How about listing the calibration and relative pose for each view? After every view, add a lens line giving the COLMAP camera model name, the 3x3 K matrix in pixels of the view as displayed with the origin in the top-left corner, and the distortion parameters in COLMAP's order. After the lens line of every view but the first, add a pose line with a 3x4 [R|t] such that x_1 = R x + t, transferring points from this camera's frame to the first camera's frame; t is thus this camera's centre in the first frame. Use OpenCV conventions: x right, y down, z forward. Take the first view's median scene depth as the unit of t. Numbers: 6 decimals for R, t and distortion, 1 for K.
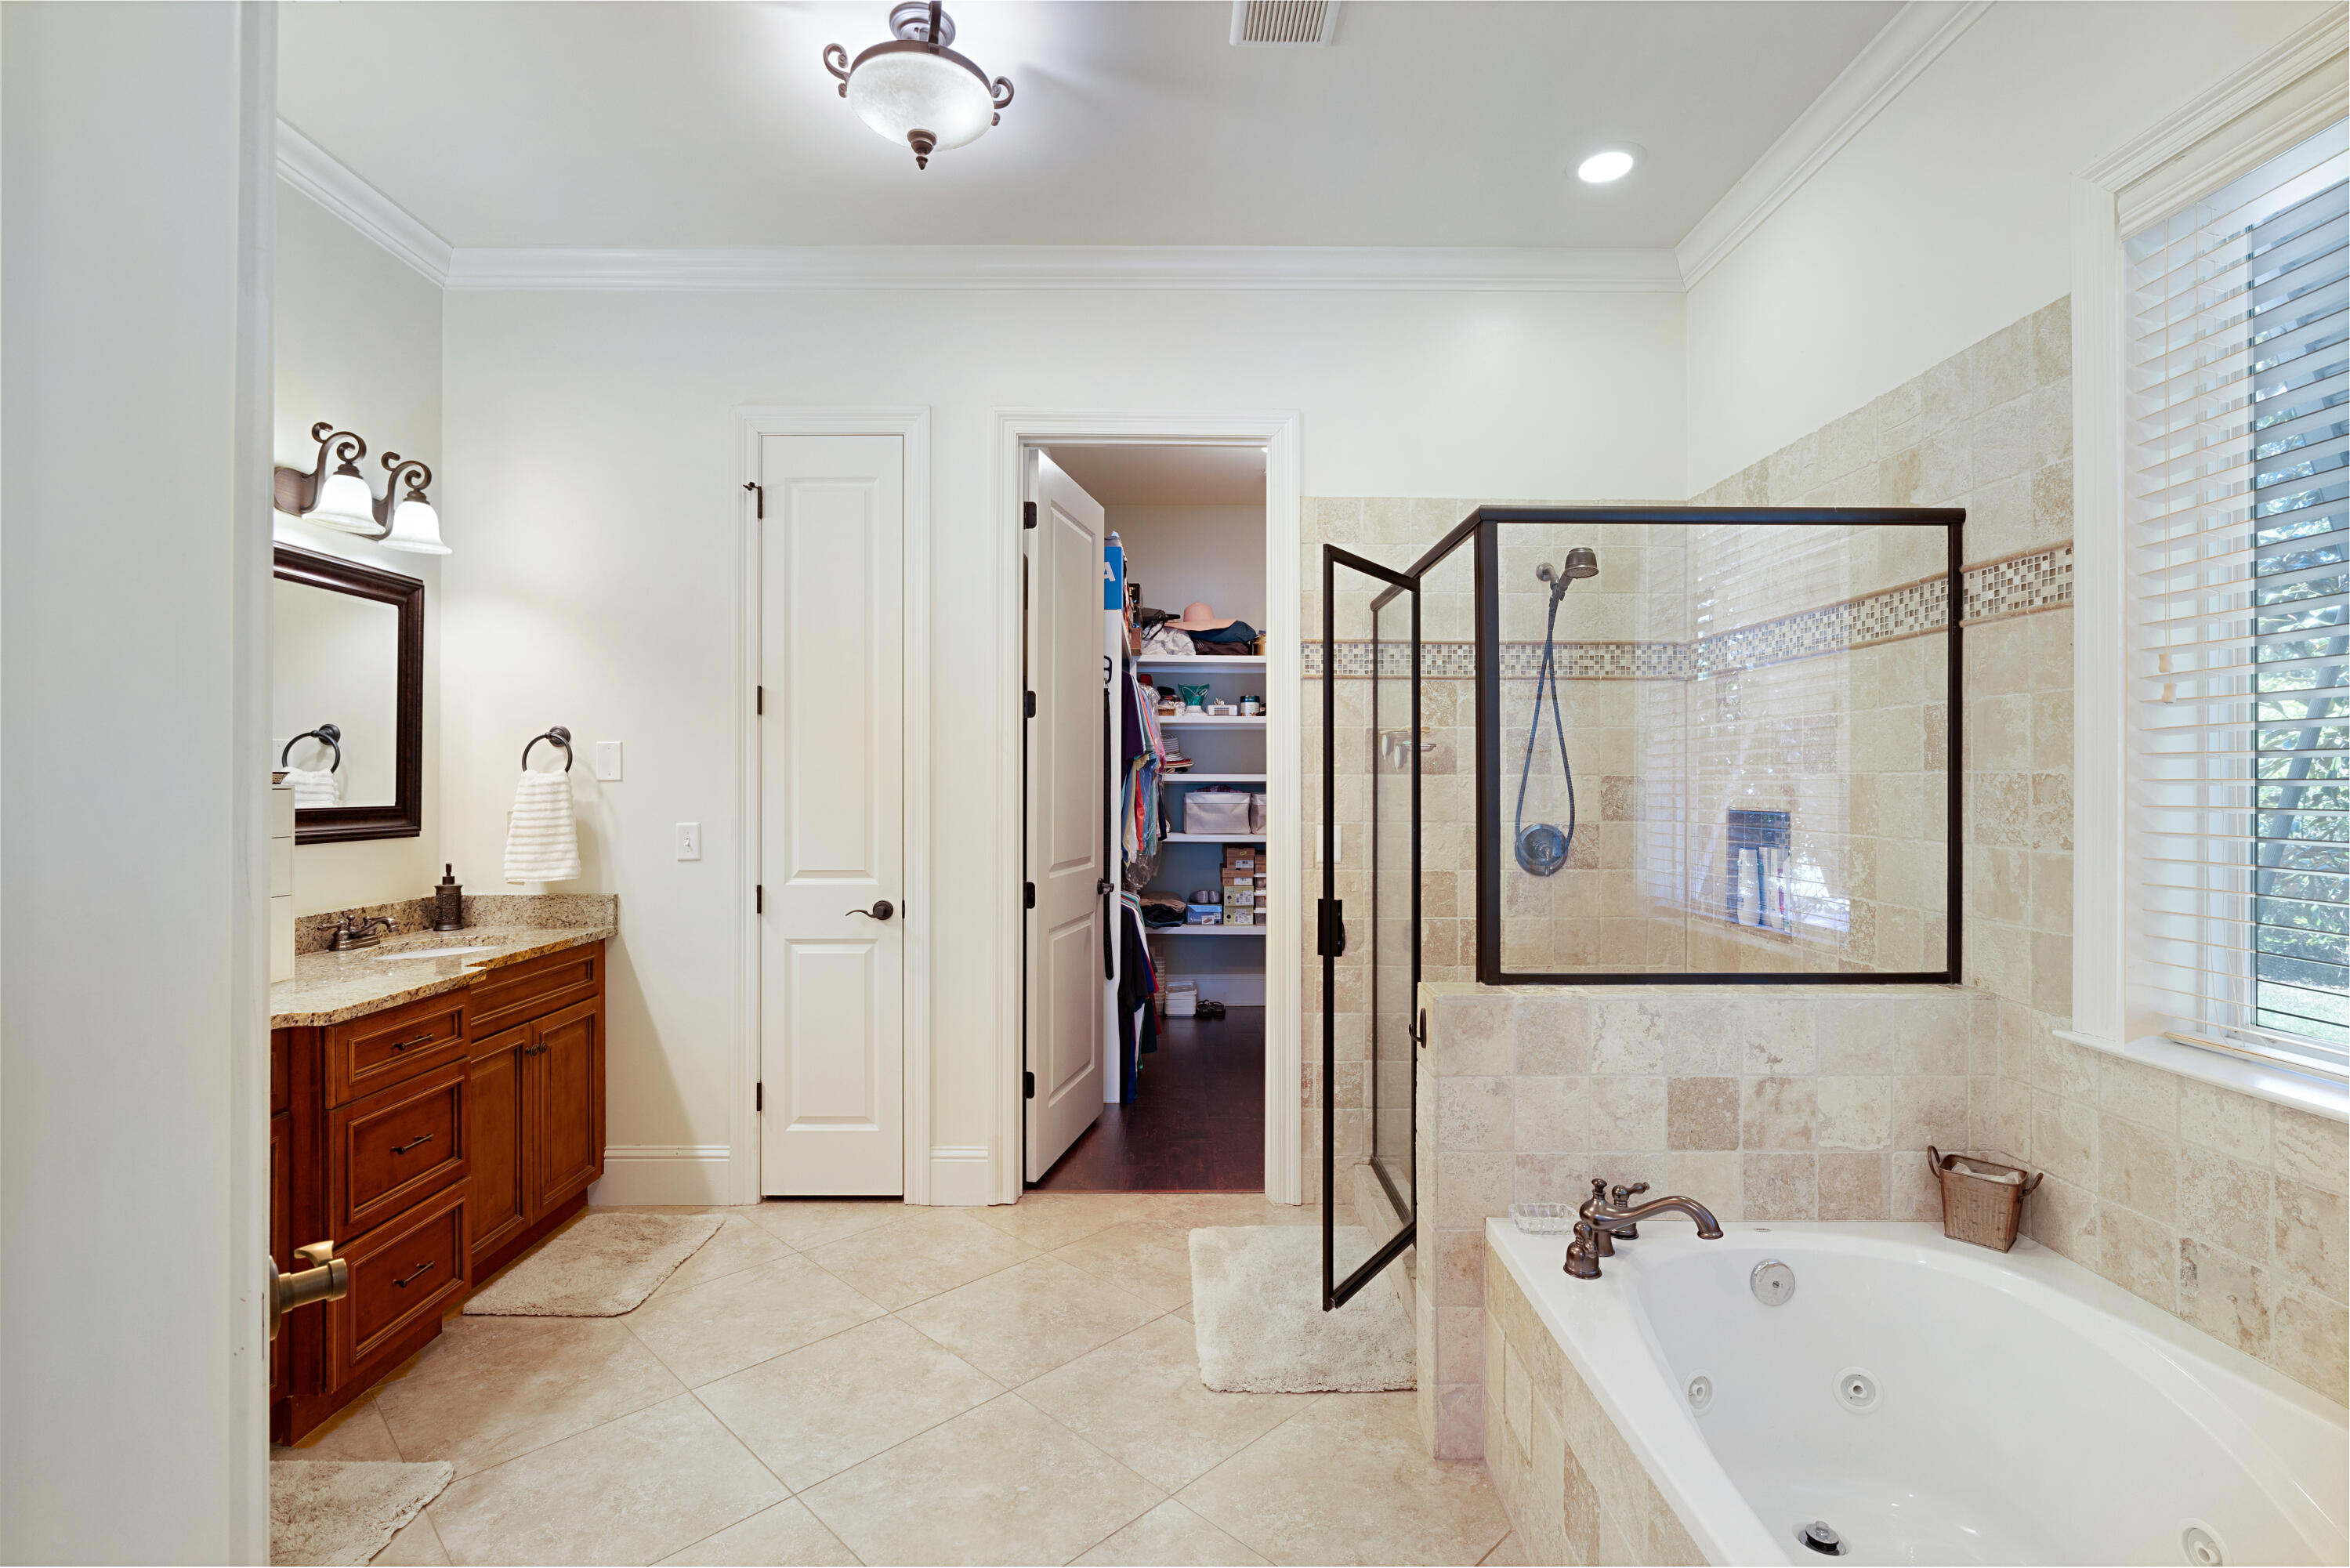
lens RADIAL K [[1115.4, 0, 1173.5], [0, 1115.4, 773.5], [0, 0, 1]] dist [0.003034, 0.000455]
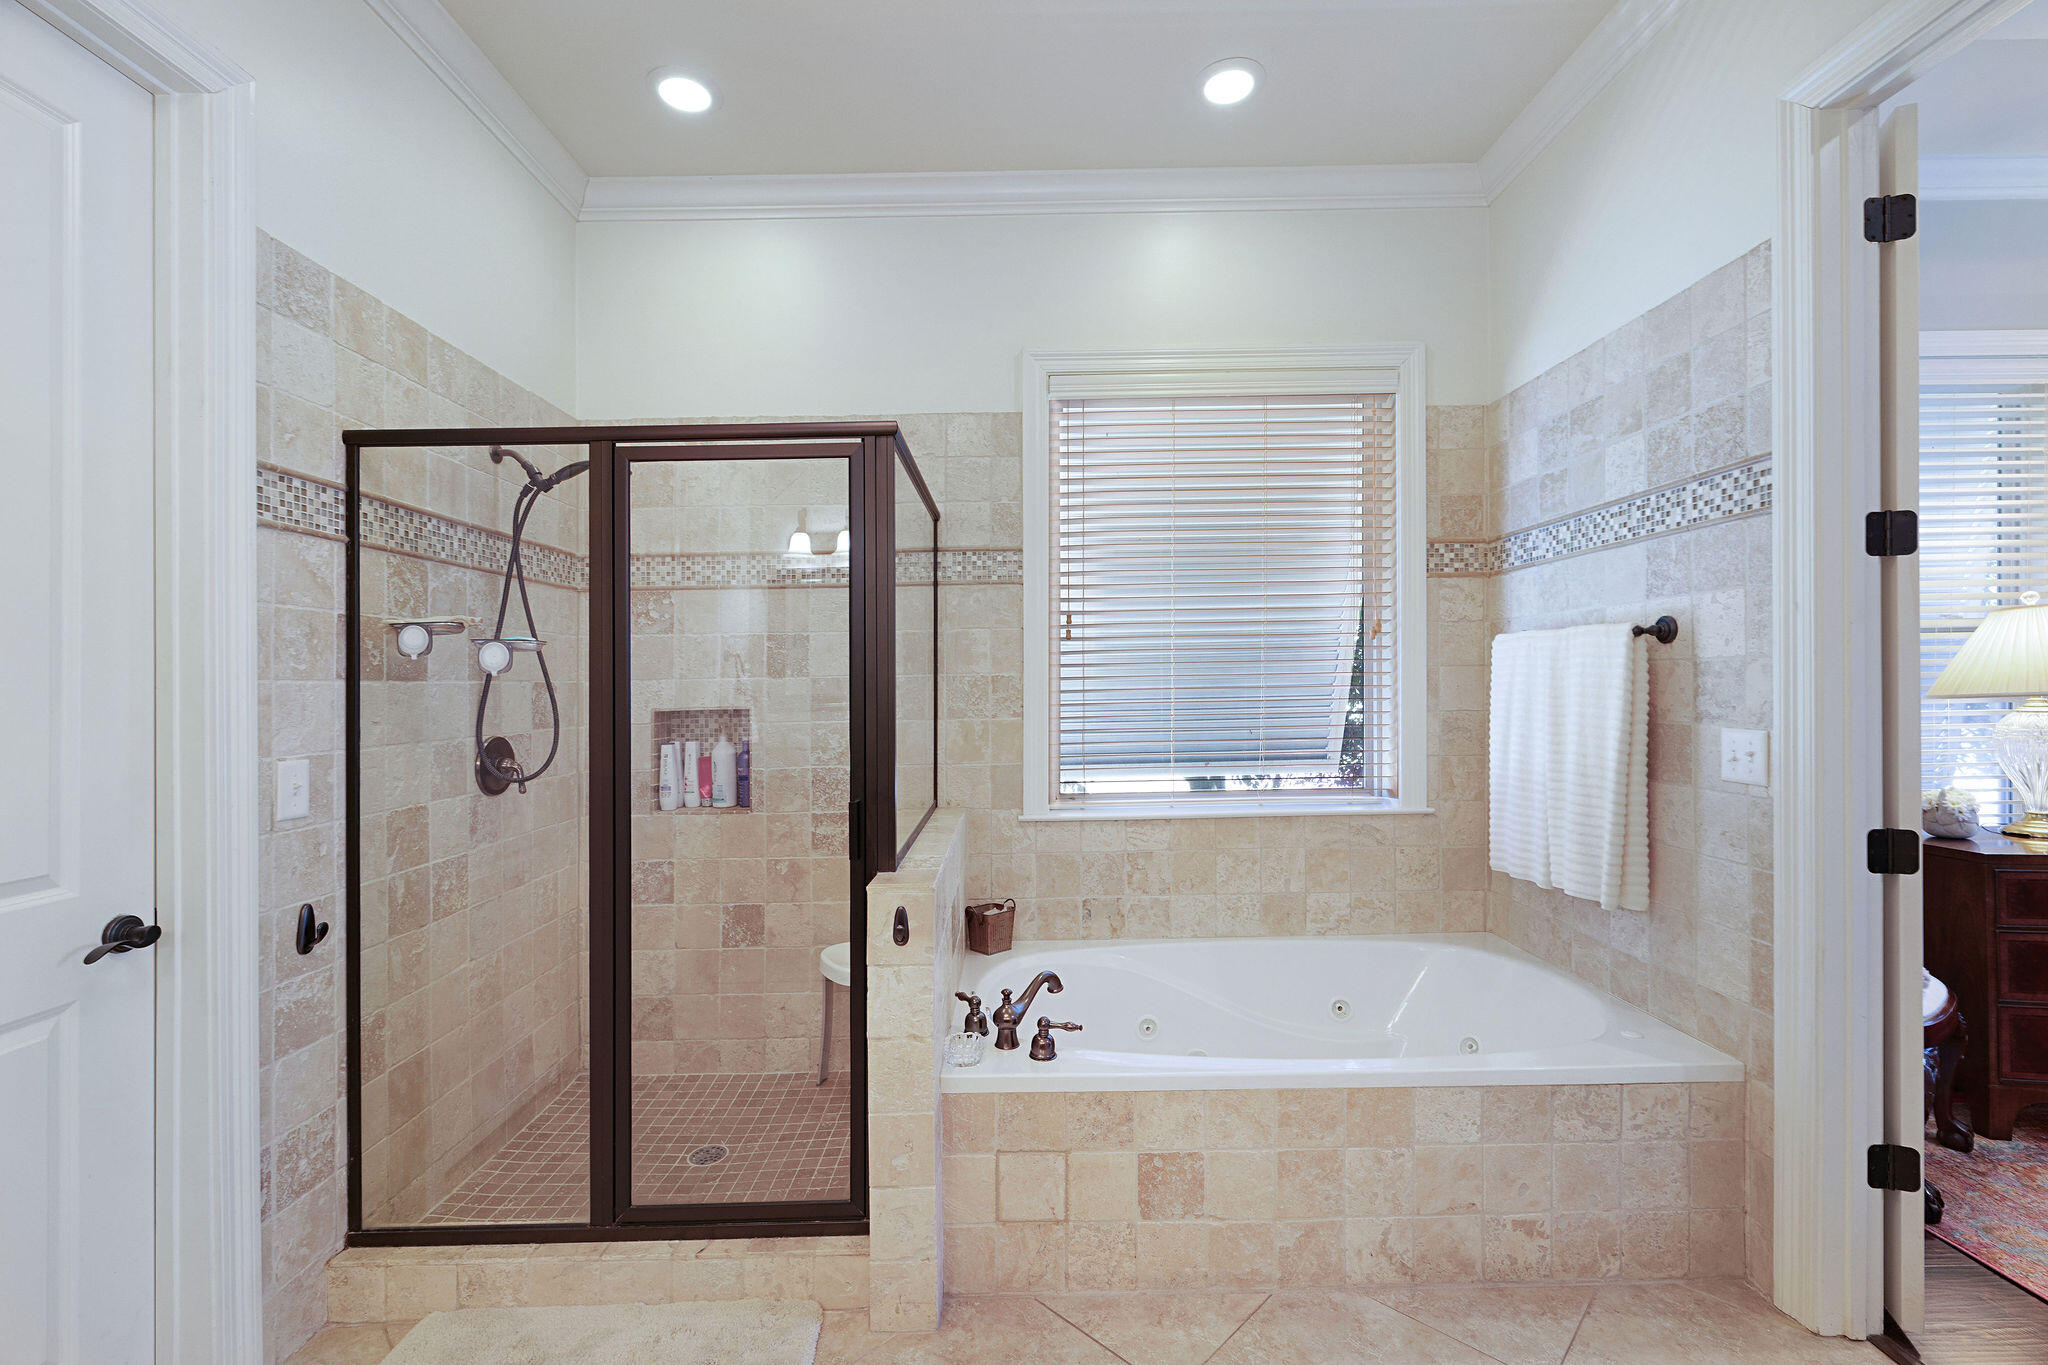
lens RADIAL K [[887.0, 0, 1024.7], [0, 887.0, 683.9], [0, 0, 1]] dist [-0.000146, -0.000038]
pose [[-0.017353, -0.002468, 0.999846, -0.616475], [0.012159, 0.999922, 0.002679, 0.010294], [-0.999775, 0.012203, -0.017322, 0.961503]]
